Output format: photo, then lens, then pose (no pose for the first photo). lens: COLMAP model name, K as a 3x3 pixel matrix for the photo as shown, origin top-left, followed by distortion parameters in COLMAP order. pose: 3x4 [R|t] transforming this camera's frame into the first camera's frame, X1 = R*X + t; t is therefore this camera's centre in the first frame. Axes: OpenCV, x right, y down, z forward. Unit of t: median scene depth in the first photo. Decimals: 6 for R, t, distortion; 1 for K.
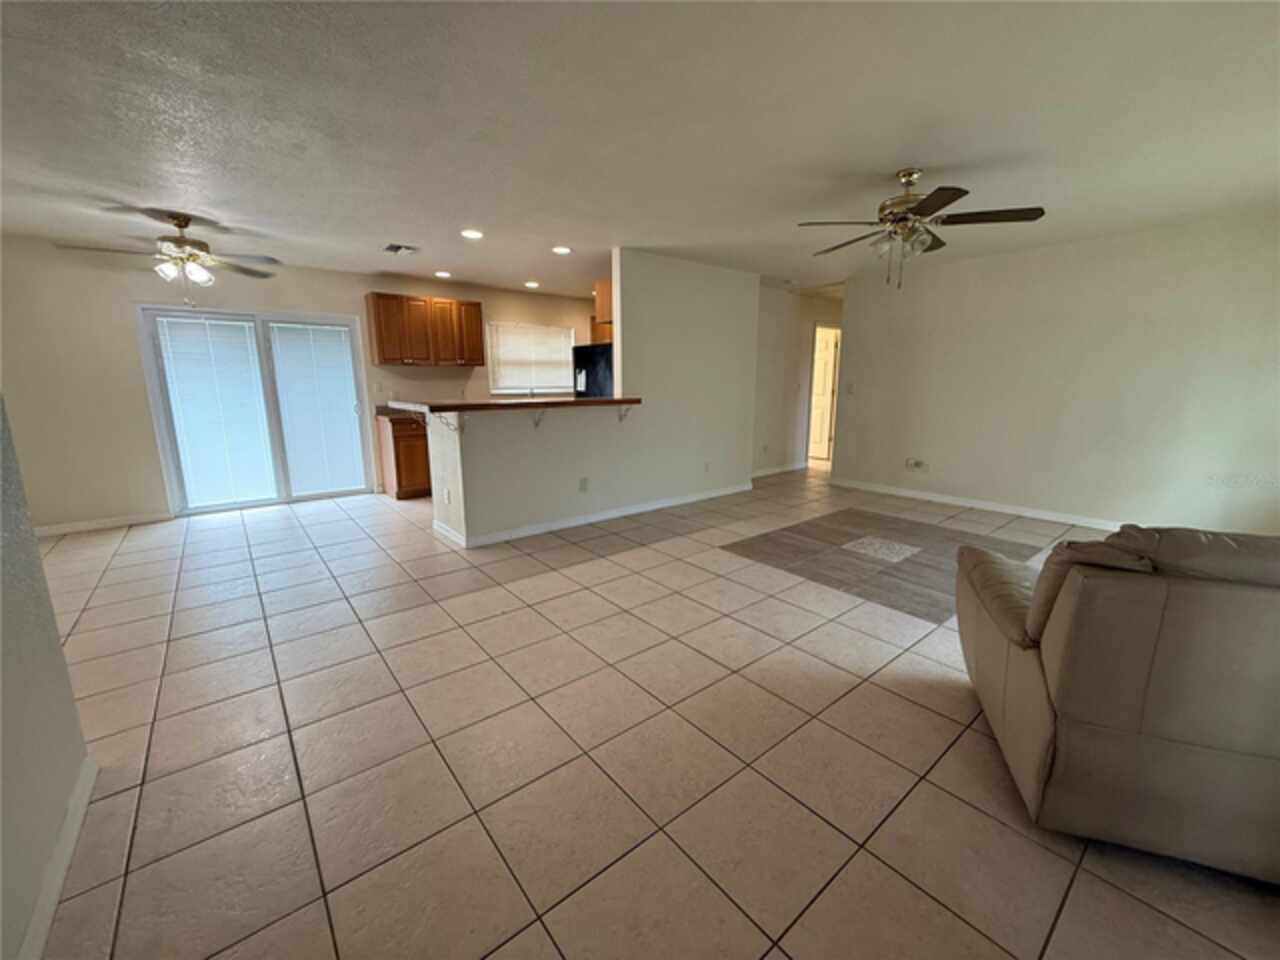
lens RADIAL K [[512.1, 0, 640.0], [0, 512.1, 480.0], [0, 0, 1]] dist [-0.000126, -0.000153]
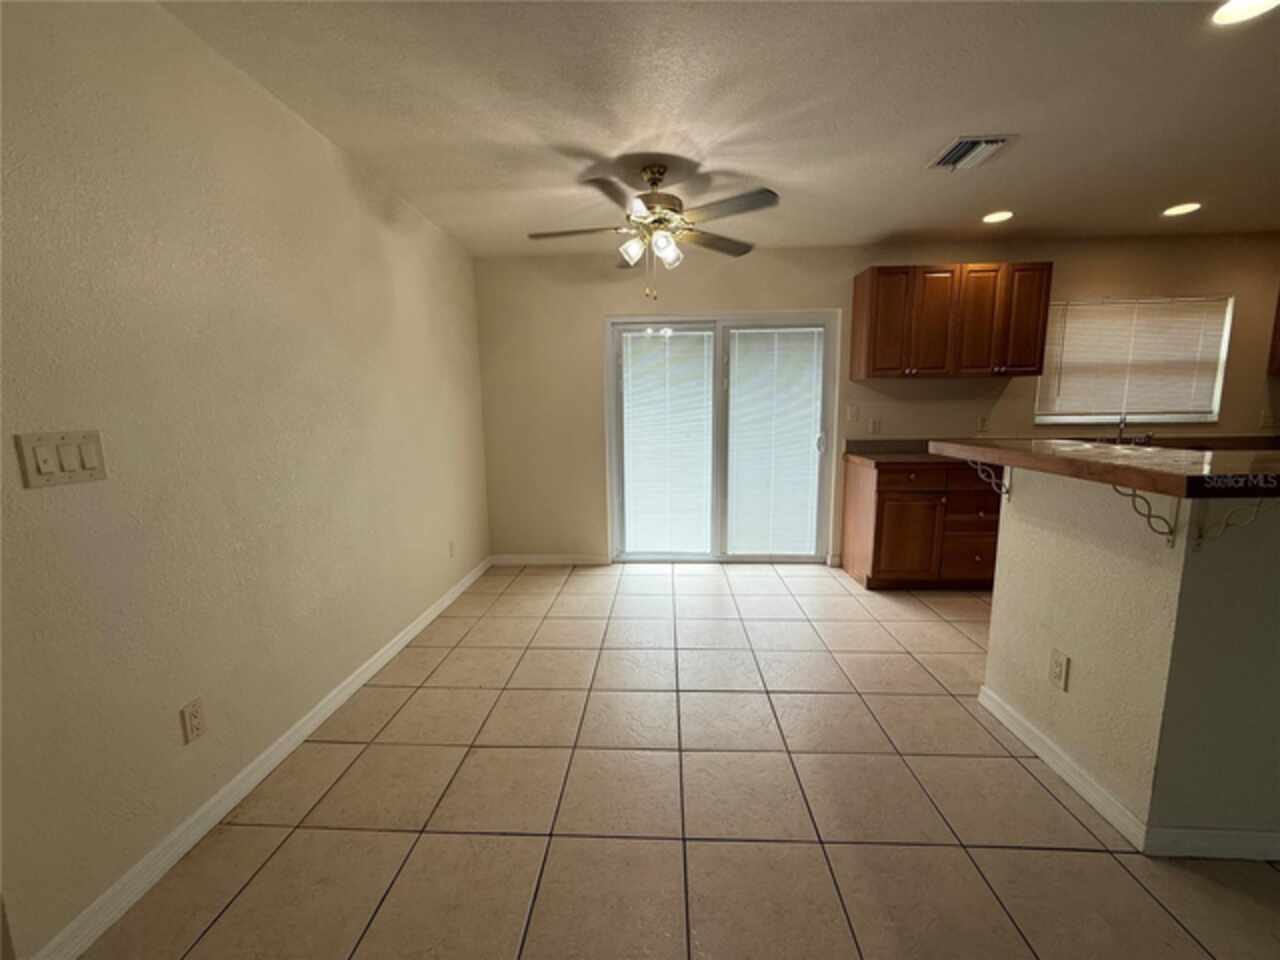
lens RADIAL K [[512.1, 0, 640.0], [0, 512.1, 480.0], [0, 0, 1]] dist [-0.000126, -0.000153]
pose [[0.741535, 0.087820, -0.665141, -0.310928], [-0.118326, 0.992975, -0.000811, -0.070065], [0.660397, 0.079305, 0.746717, 0.375512]]
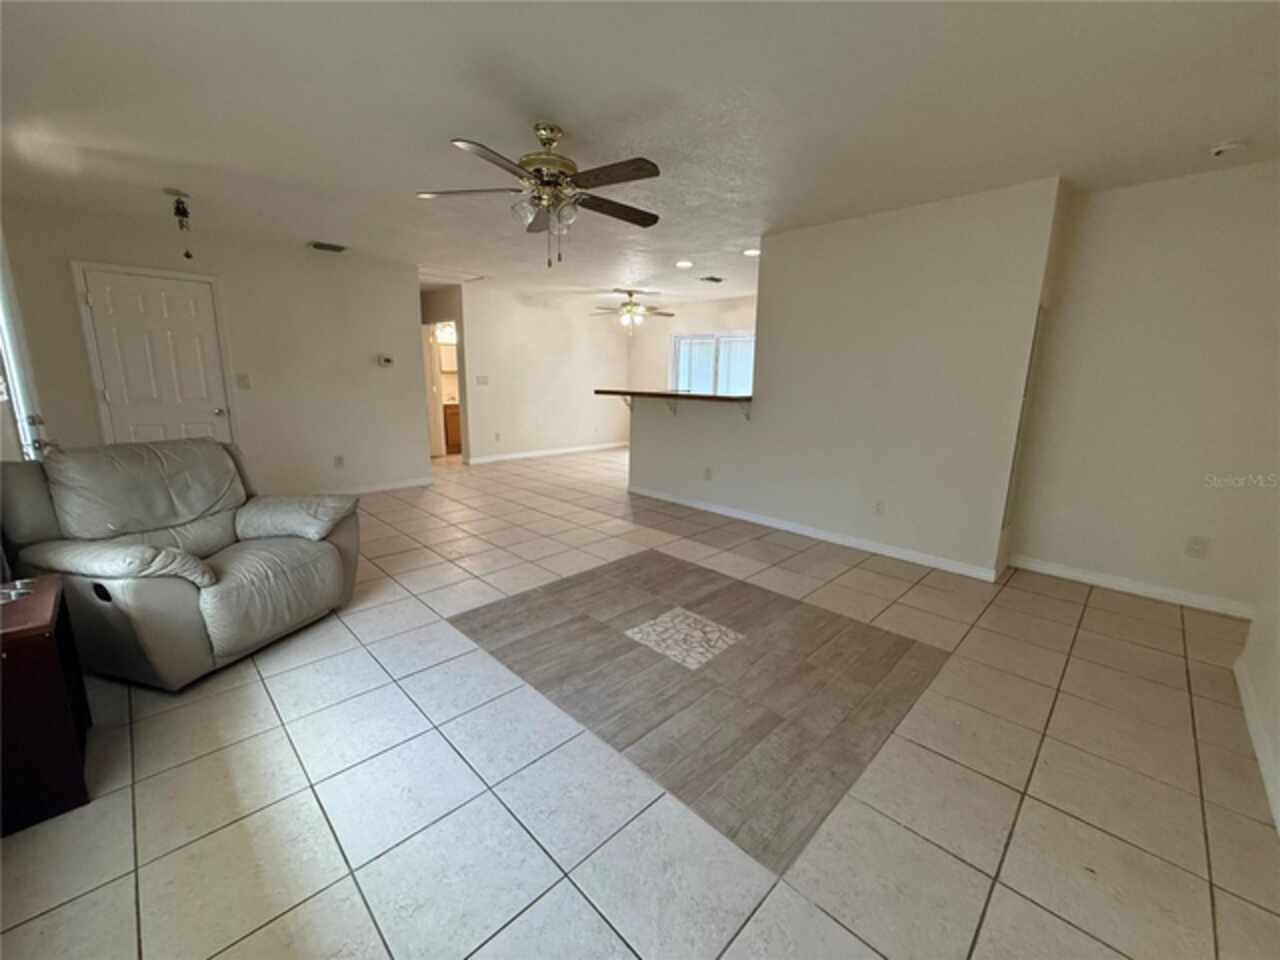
lens RADIAL K [[512.1, 0, 640.0], [0, 512.1, 480.0], [0, 0, 1]] dist [-0.000126, -0.000153]
pose [[0.096515, 0.204215, -0.974157, 0.877806], [-0.208288, 0.961200, 0.180862, -0.135885], [0.973294, 0.185449, 0.135305, 0.675305]]
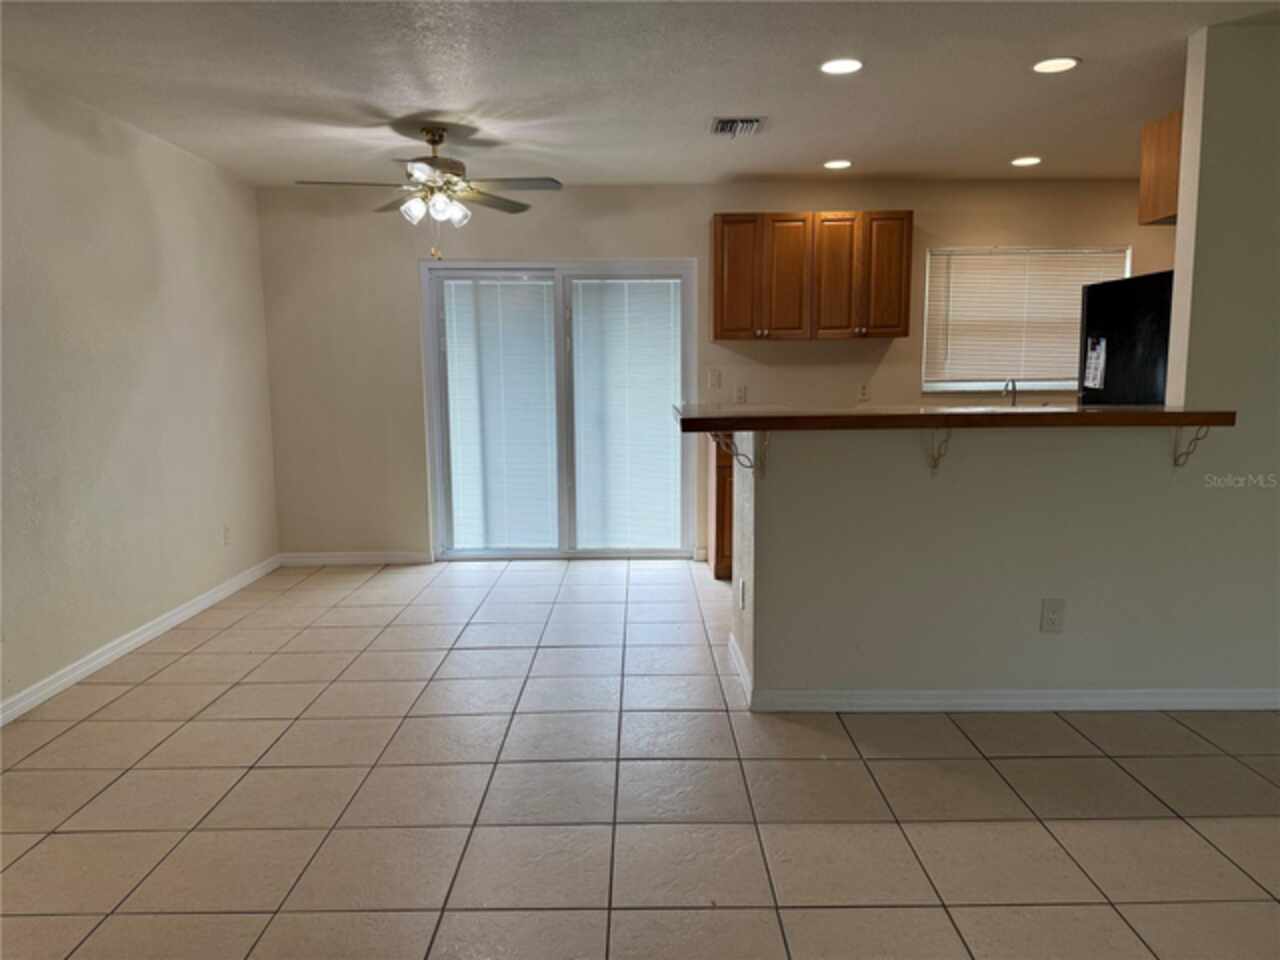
lens RADIAL K [[900.1, 0, 640.0], [0, 900.1, 480.0], [0, 0, 1]] dist [0.109284, -0.166963]
pose [[0.772284, 0.075934, -0.630723, 0.083621], [-0.117334, 0.992799, -0.024144, -0.039714], [0.624347, 0.092651, 0.775633, 0.202318]]
